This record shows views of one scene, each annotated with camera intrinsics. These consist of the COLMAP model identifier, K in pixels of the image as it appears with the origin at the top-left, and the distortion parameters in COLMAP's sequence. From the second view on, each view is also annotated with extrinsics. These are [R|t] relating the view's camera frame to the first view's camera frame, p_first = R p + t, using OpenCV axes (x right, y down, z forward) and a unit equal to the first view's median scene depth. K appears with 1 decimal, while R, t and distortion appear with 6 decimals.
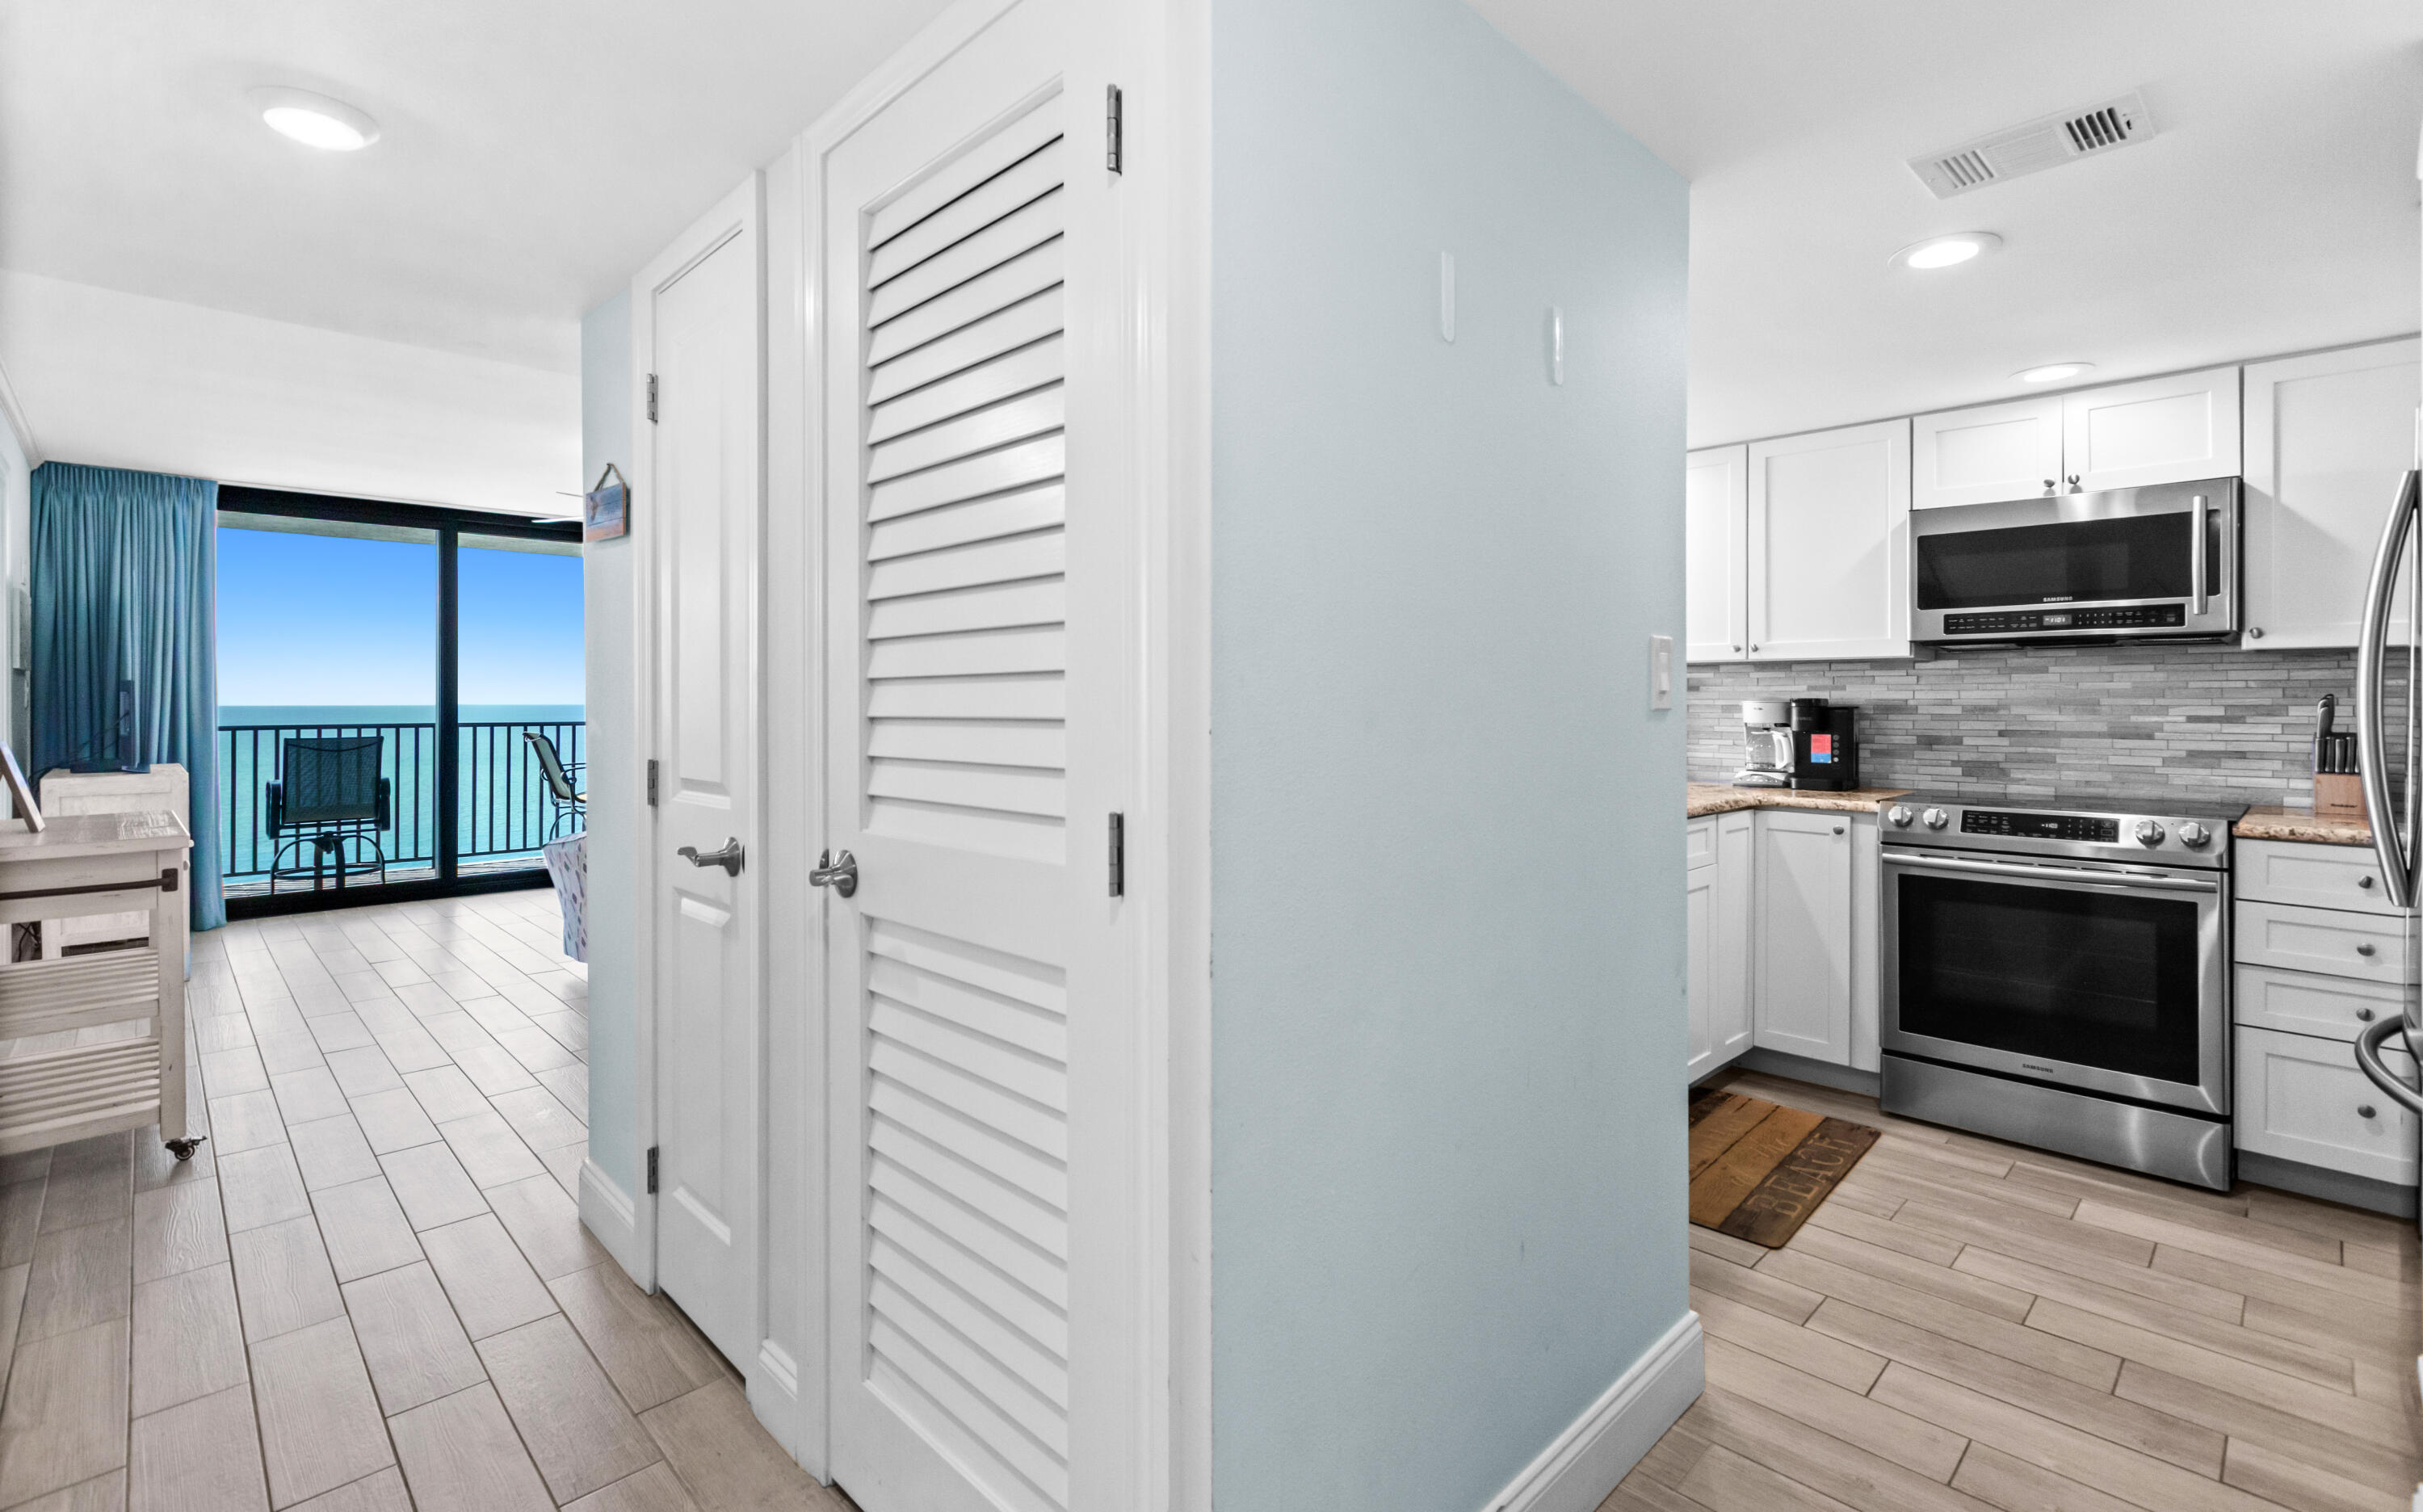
lens RADIAL K [[1081.4, 0, 1280.1], [0, 1081.4, 690.3], [0, 0, 1]] dist [0.000646, -0.001377]
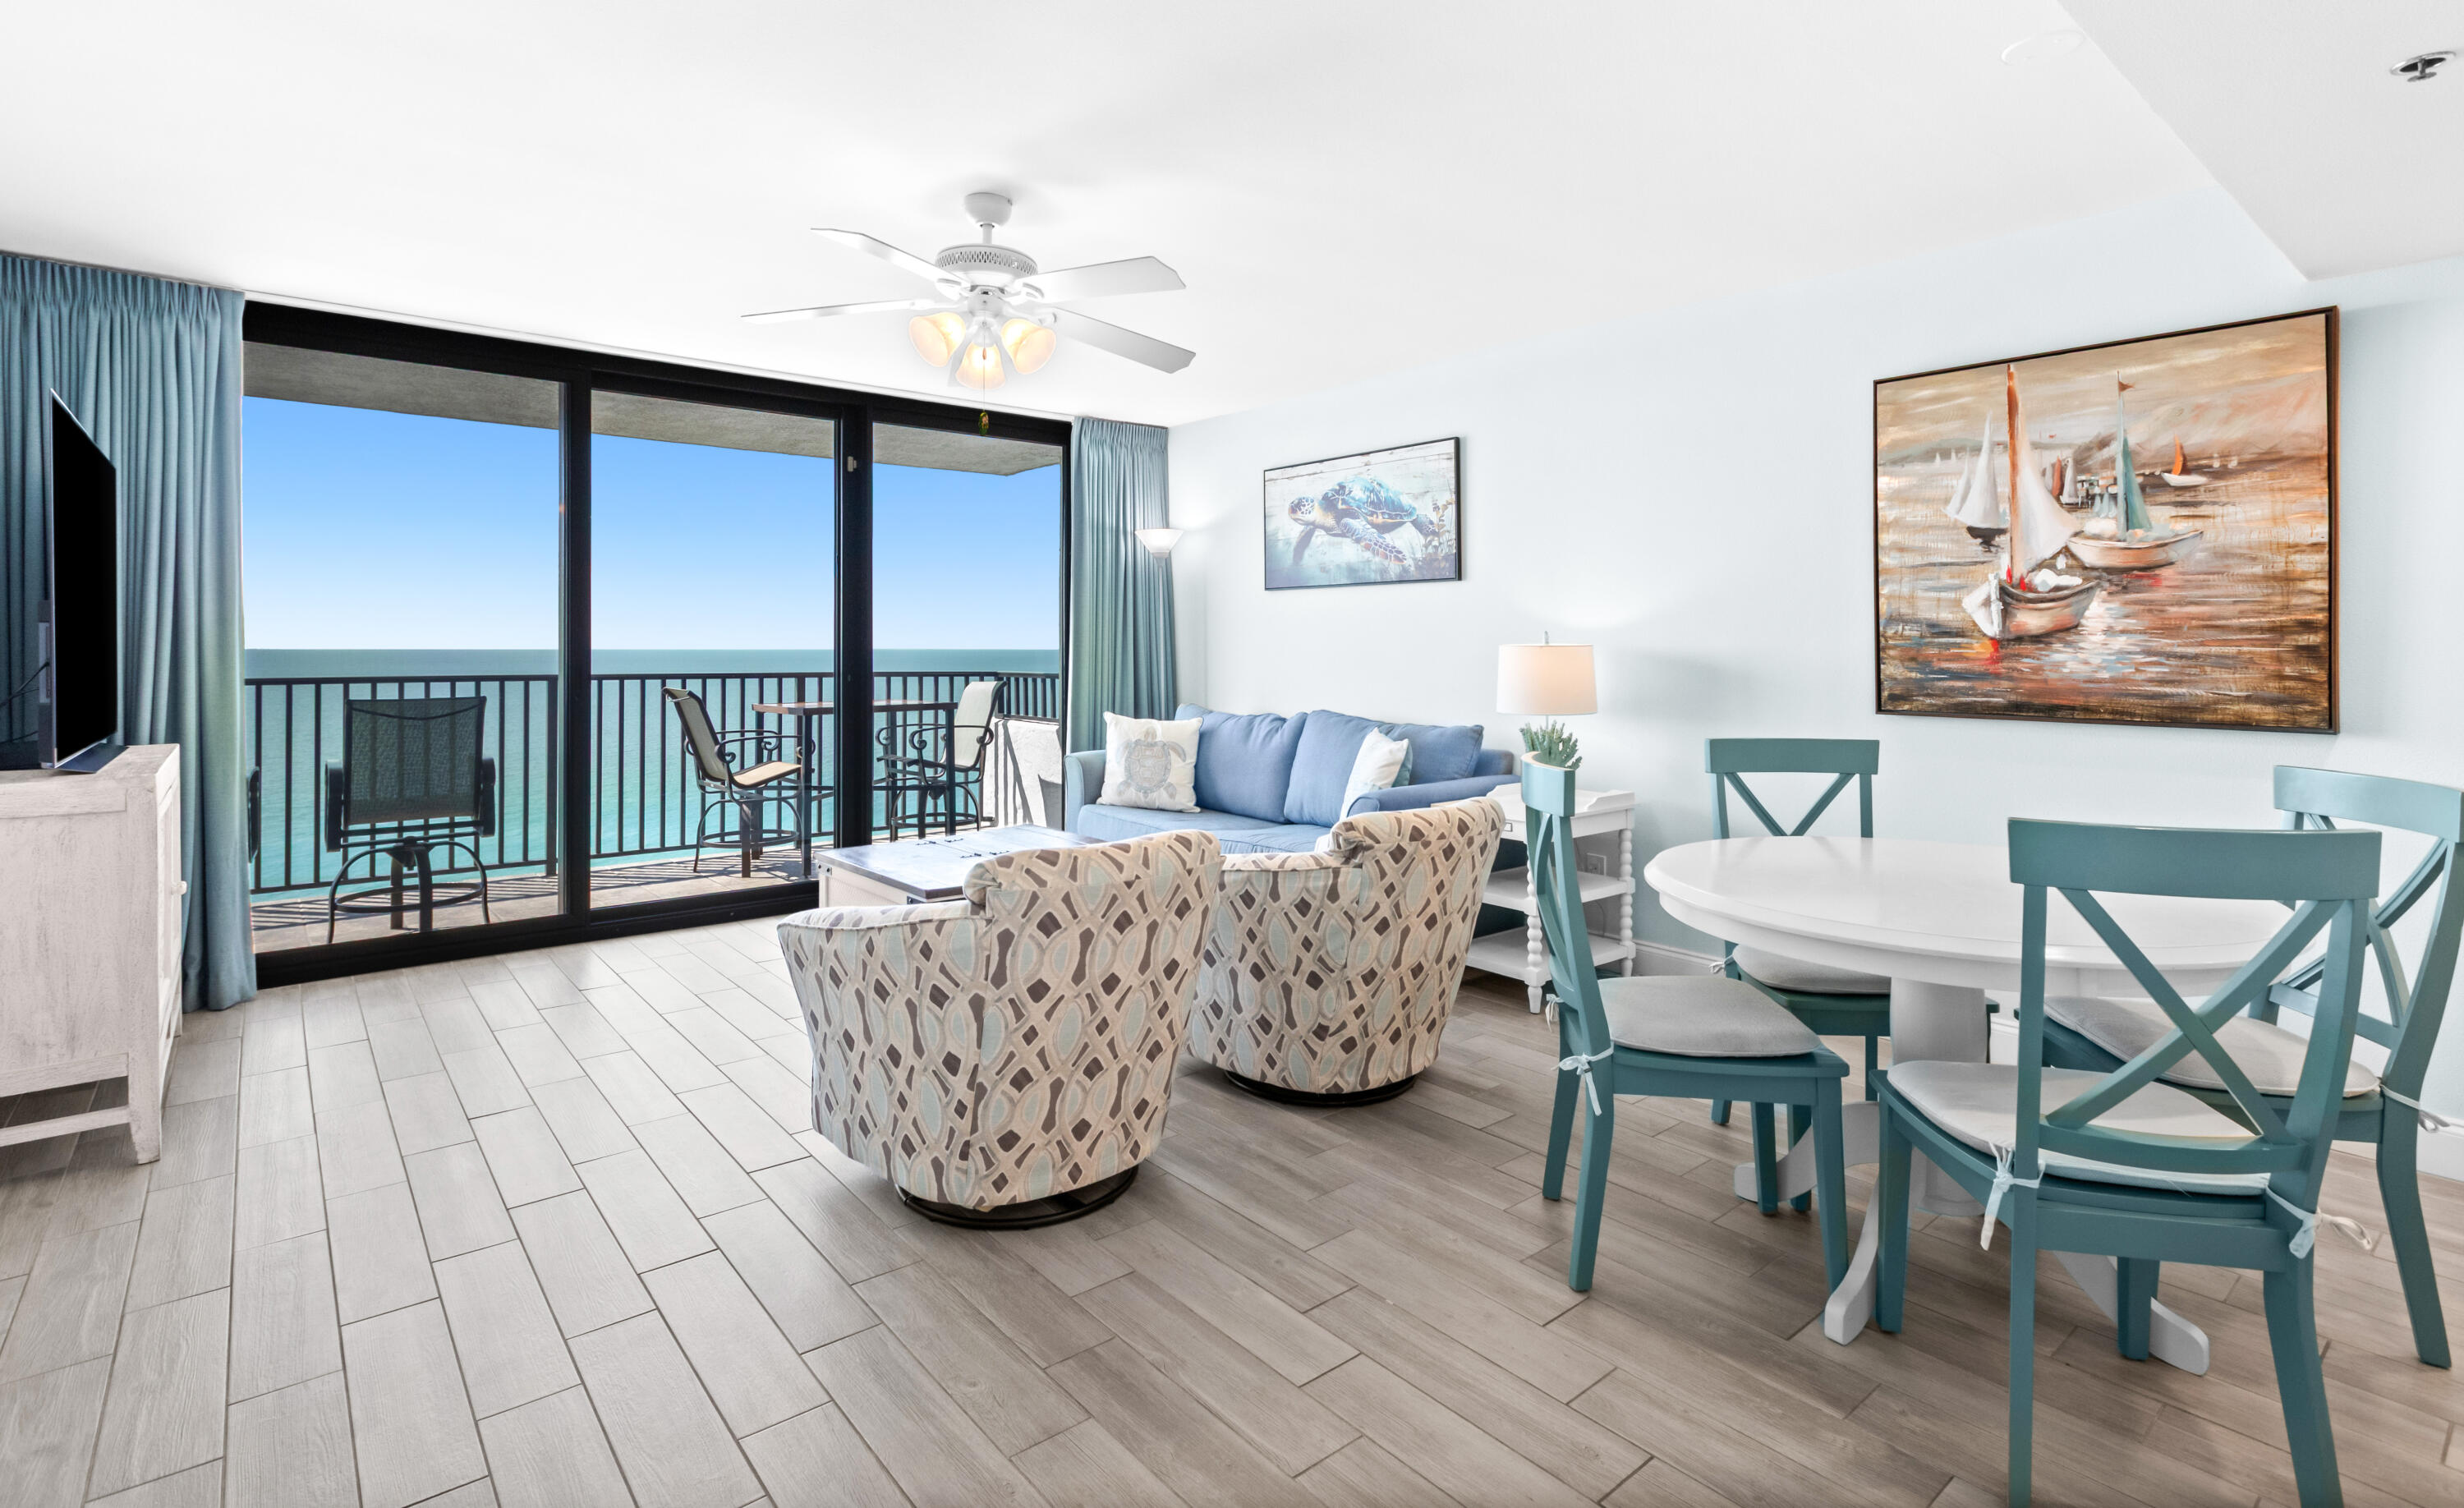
lens RADIAL K [[1150.3, 0, 1234.3], [0, 1150.3, 641.0], [0, 0, 1]] dist [0.002488, -0.000256]
pose [[0.993989, 0.004107, -0.109398, -0.565785], [-0.003709, 0.999986, 0.003849, 0.007465], [0.109413, -0.003420, 0.993991, 0.664974]]
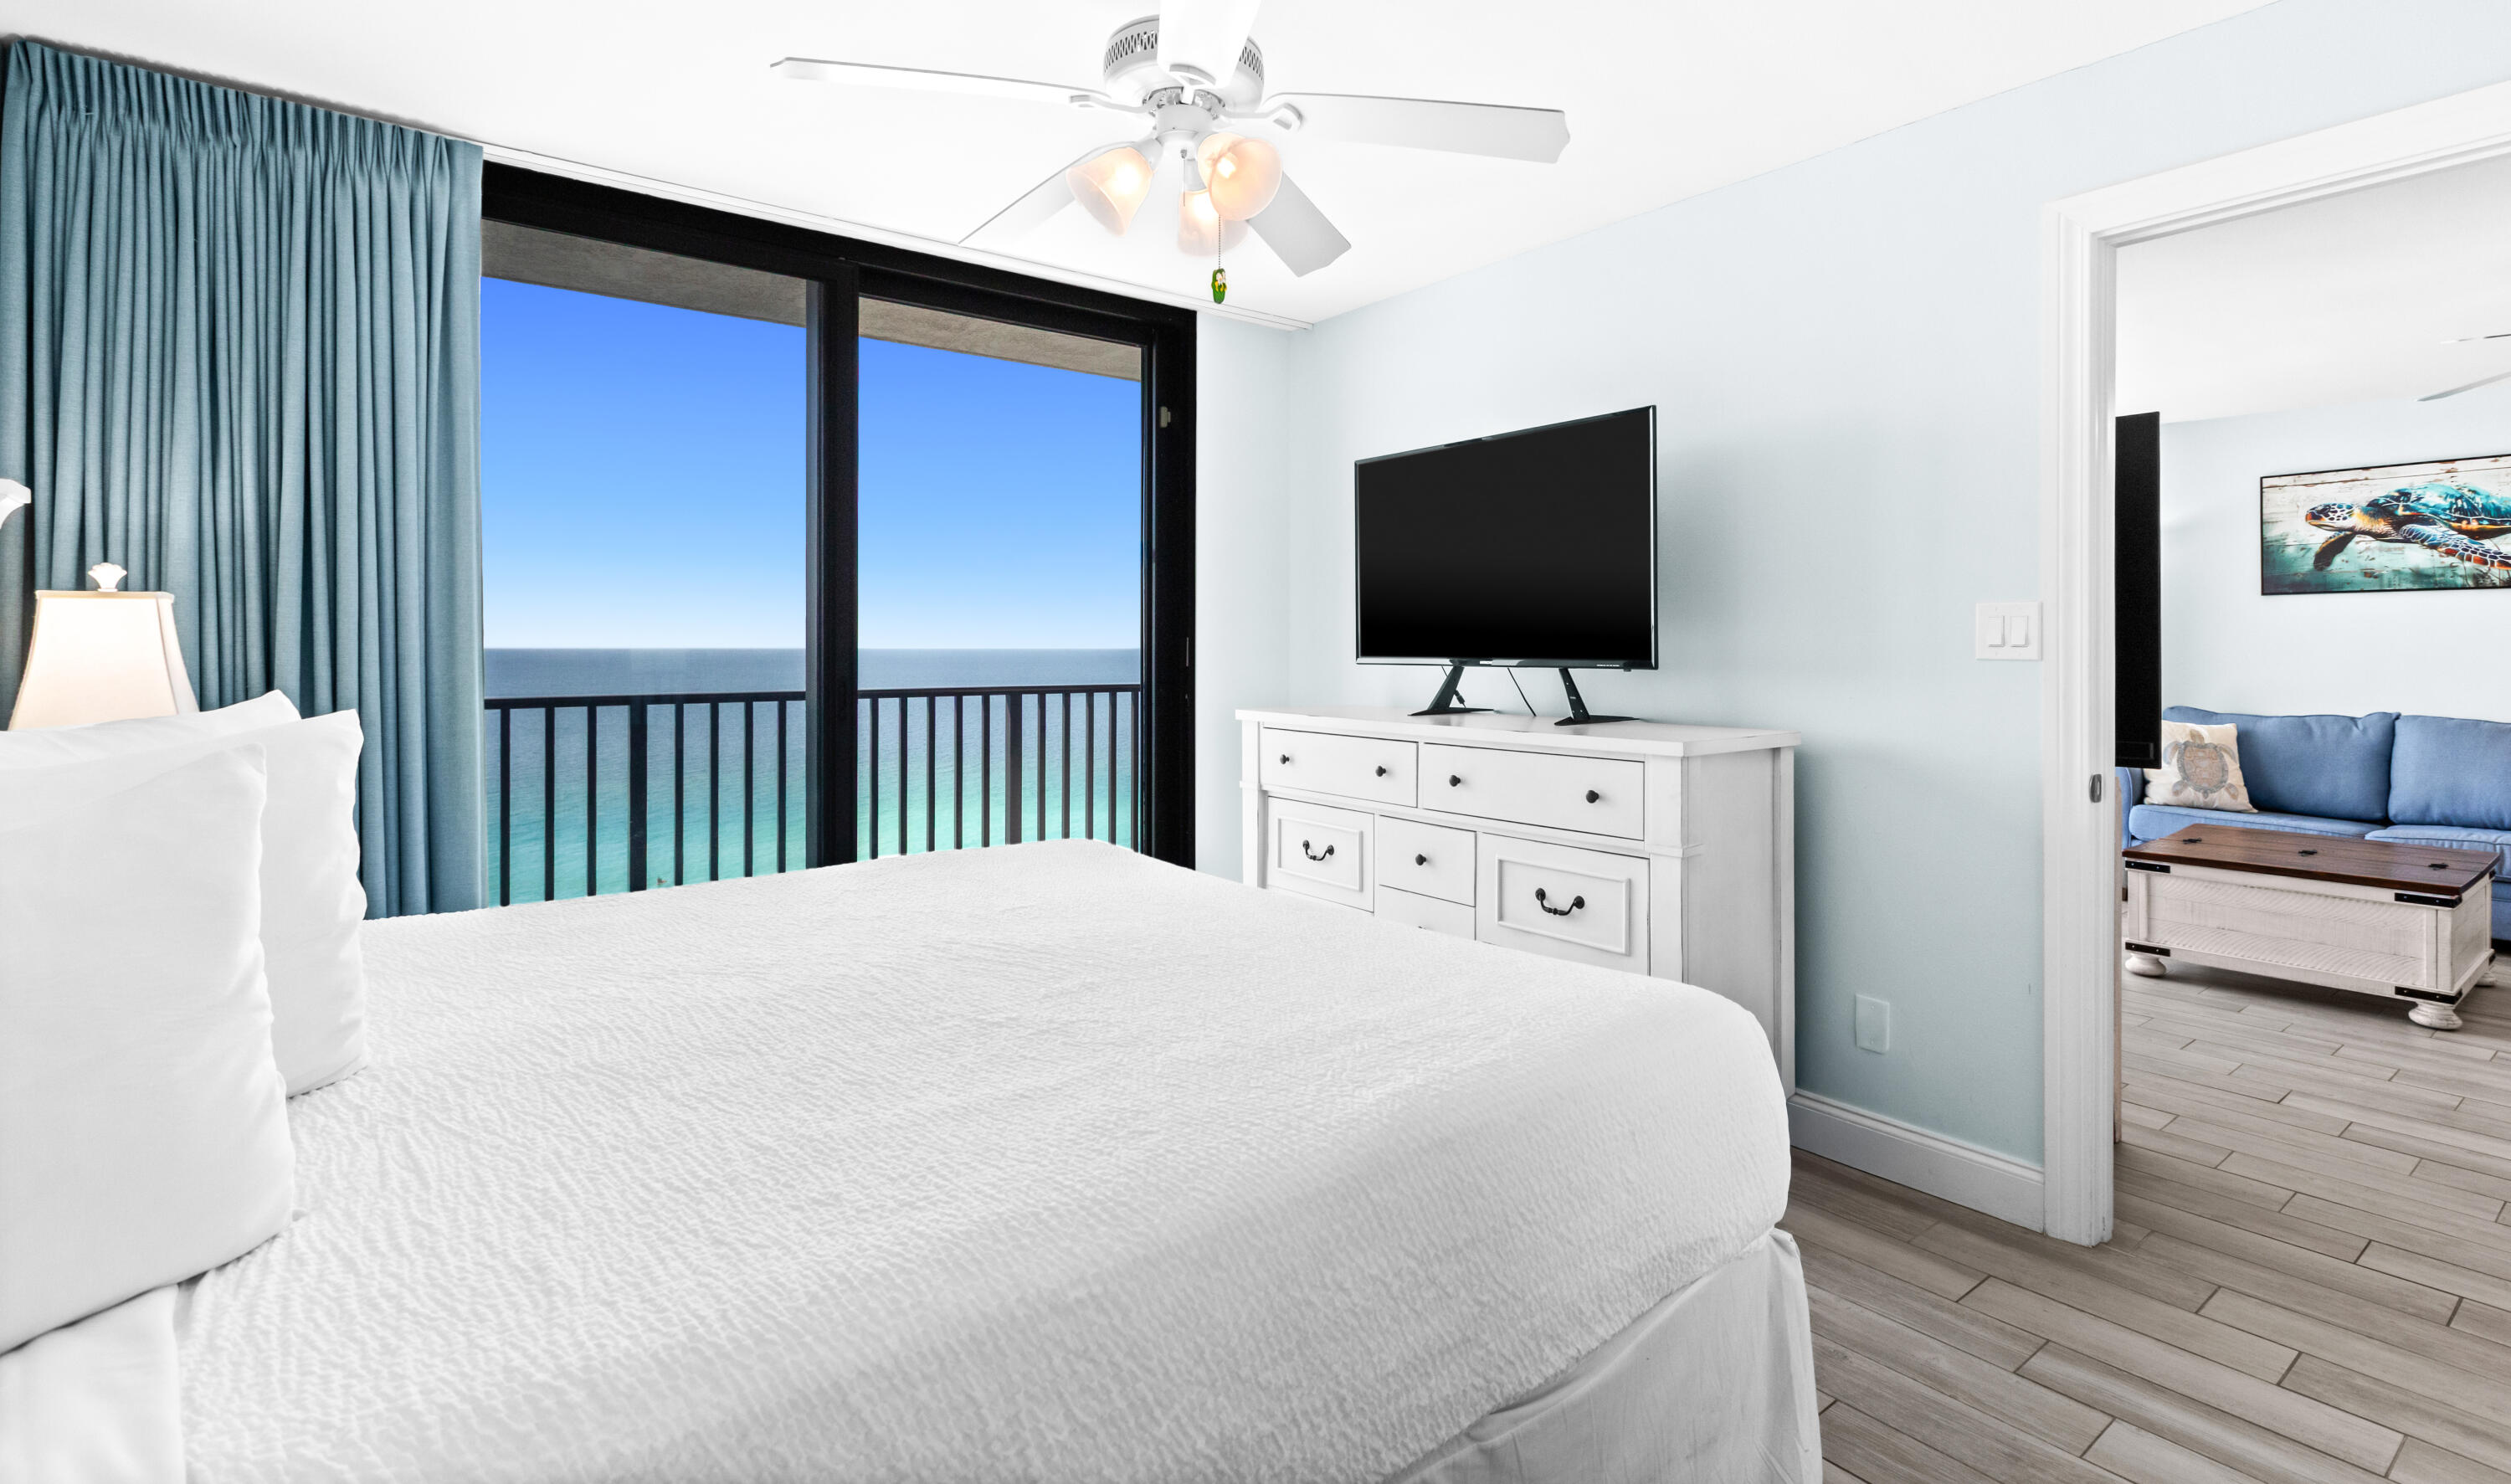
lens RADIAL K [[1187.0, 0, 1397.7], [0, 1187.0, 658.9], [0, 0, 1]] dist [0.002739, -0.000167]
pose [[0.995674, 0.003404, -0.092855, -1.799244], [-0.002209, 0.999914, 0.012962, 0.014381], [0.092891, -0.012701, 0.995595, 0.467989]]
